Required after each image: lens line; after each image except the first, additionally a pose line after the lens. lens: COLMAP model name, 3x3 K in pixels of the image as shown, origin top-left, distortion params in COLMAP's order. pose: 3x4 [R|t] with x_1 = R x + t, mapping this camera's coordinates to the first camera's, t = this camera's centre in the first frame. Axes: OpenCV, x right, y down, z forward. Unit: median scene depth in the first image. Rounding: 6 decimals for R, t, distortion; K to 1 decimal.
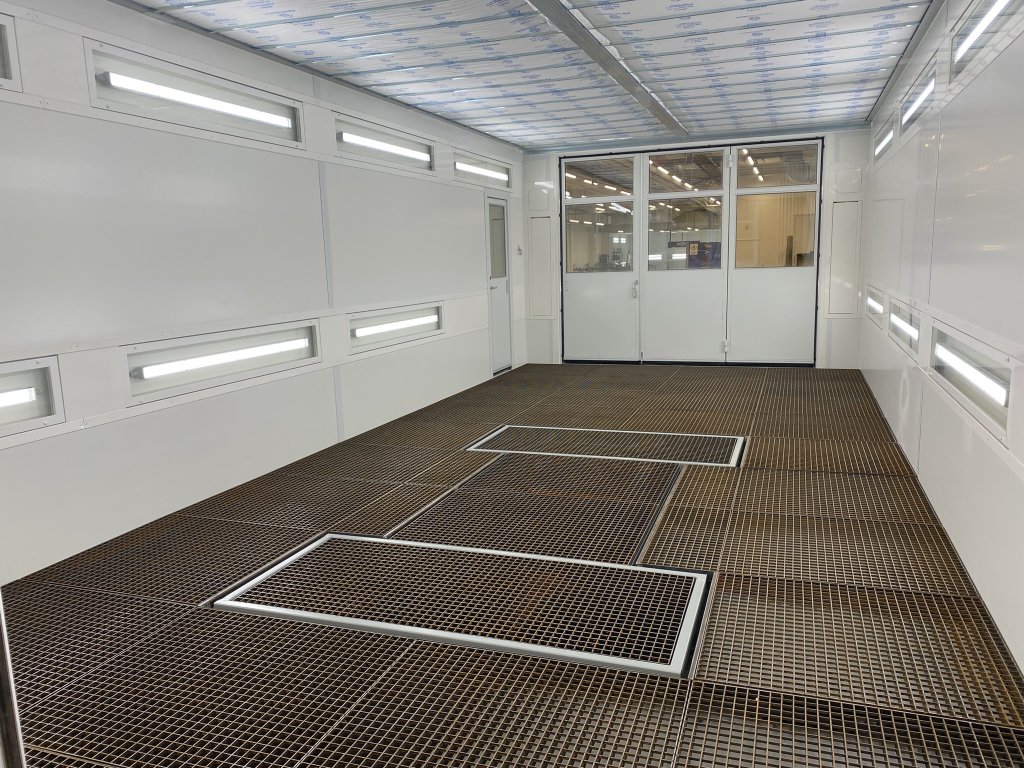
lens RADIAL K [[773.9, 0, 510.2], [0, 773.9, 387.9], [0, 0, 1]] dist [0.011334, 0.002105]
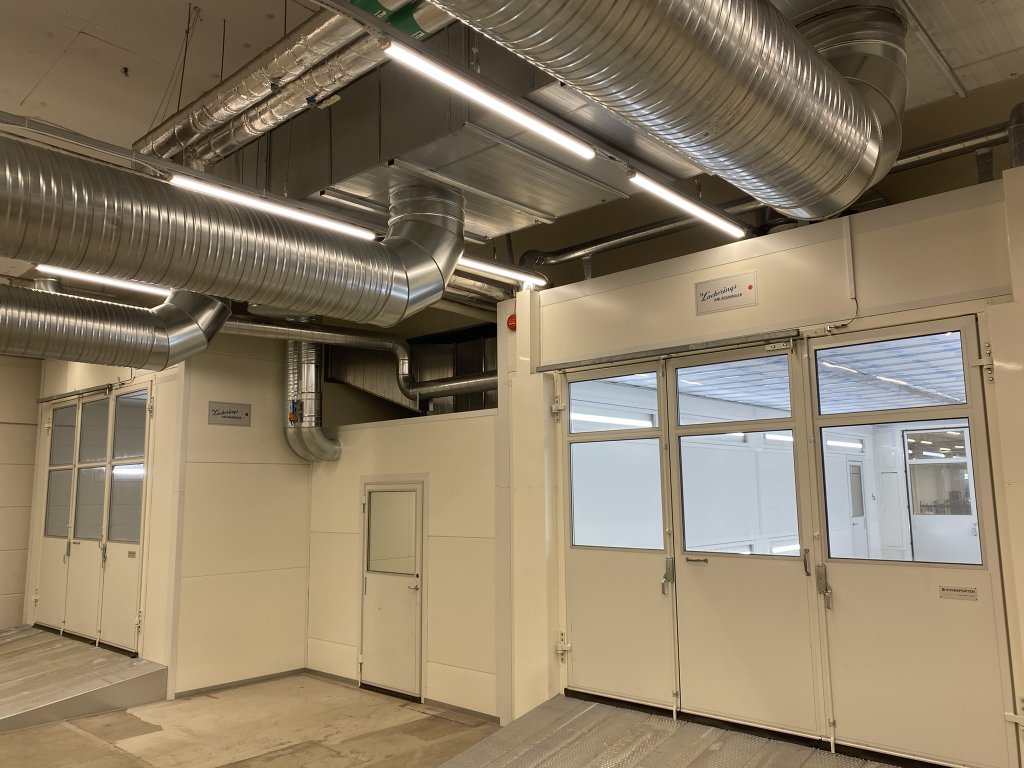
lens RADIAL K [[773.9, 0, 510.6], [0, 773.9, 383.7], [0, 0, 1]] dist [0.011334, 0.002105]
pose [[0.919760, -0.037026, -0.390730, -0.033994], [-0.077926, 0.958493, -0.274261, 0.055172], [0.384666, 0.282702, 0.878699, -0.497589]]
